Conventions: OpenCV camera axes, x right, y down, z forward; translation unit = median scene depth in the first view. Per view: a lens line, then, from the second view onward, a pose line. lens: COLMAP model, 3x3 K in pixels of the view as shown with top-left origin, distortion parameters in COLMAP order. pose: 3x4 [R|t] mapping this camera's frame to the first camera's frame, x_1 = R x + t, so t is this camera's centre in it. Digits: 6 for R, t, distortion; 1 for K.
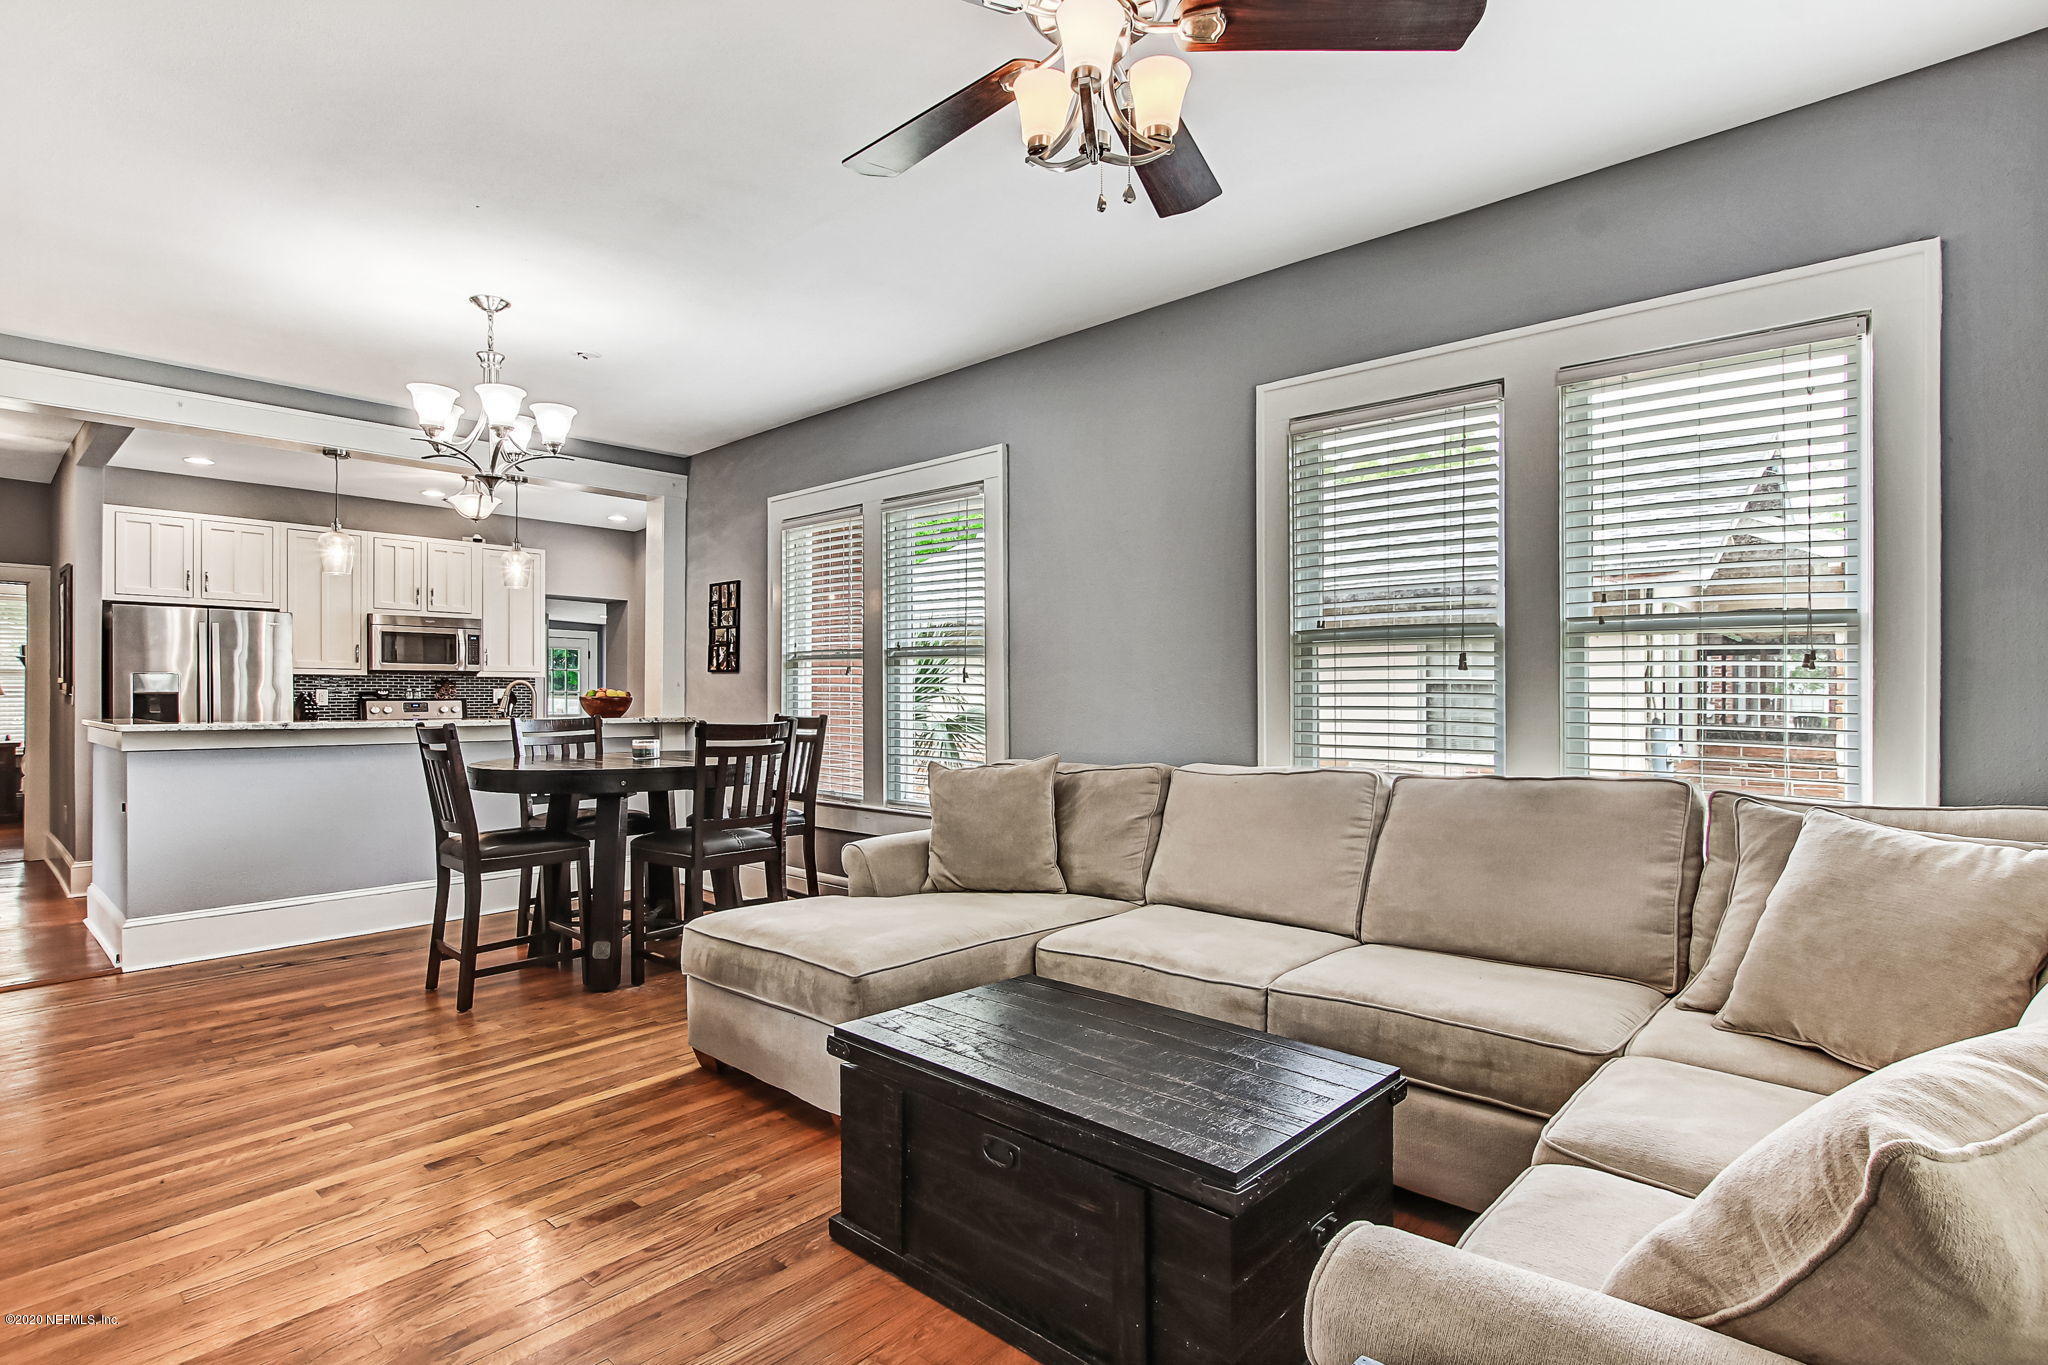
lens RADIAL K [[1002.0, 0, 1012.6], [0, 1002.0, 700.0], [0, 0, 1]] dist [-0.001981, 0.000520]
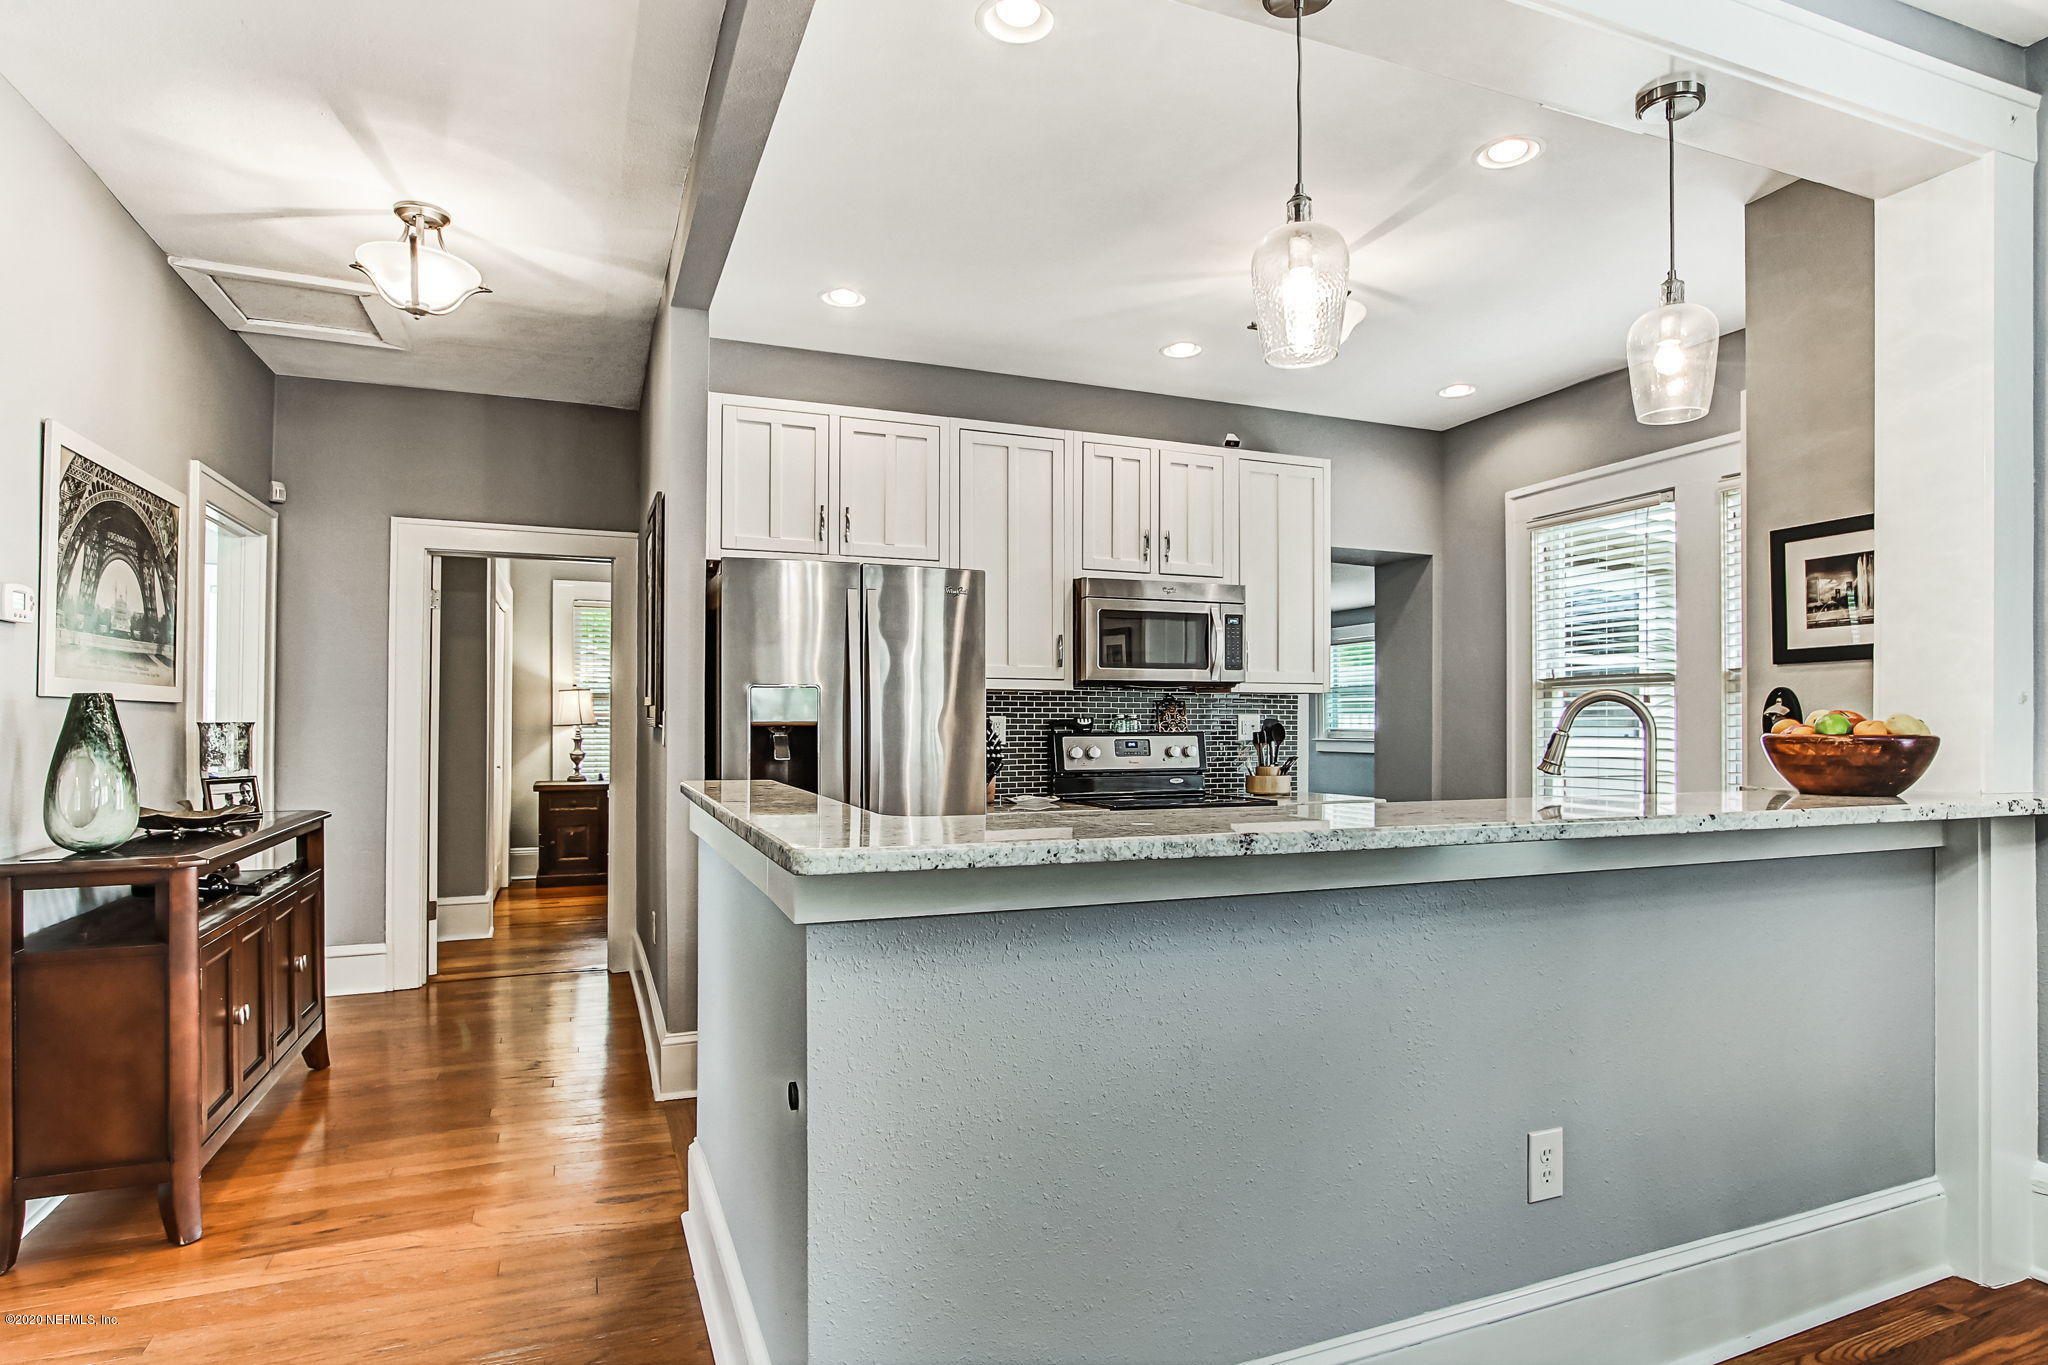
lens RADIAL K [[1115.5, 0, 1024.3], [0, 1115.5, 717.8], [0, 0, 1]] dist [-0.003795, -0.001721]
pose [[0.905081, -0.003966, -0.425220, -0.669800], [0.000608, 0.999968, -0.008032, -0.007983], [0.425238, 0.007011, 0.905054, 0.709434]]
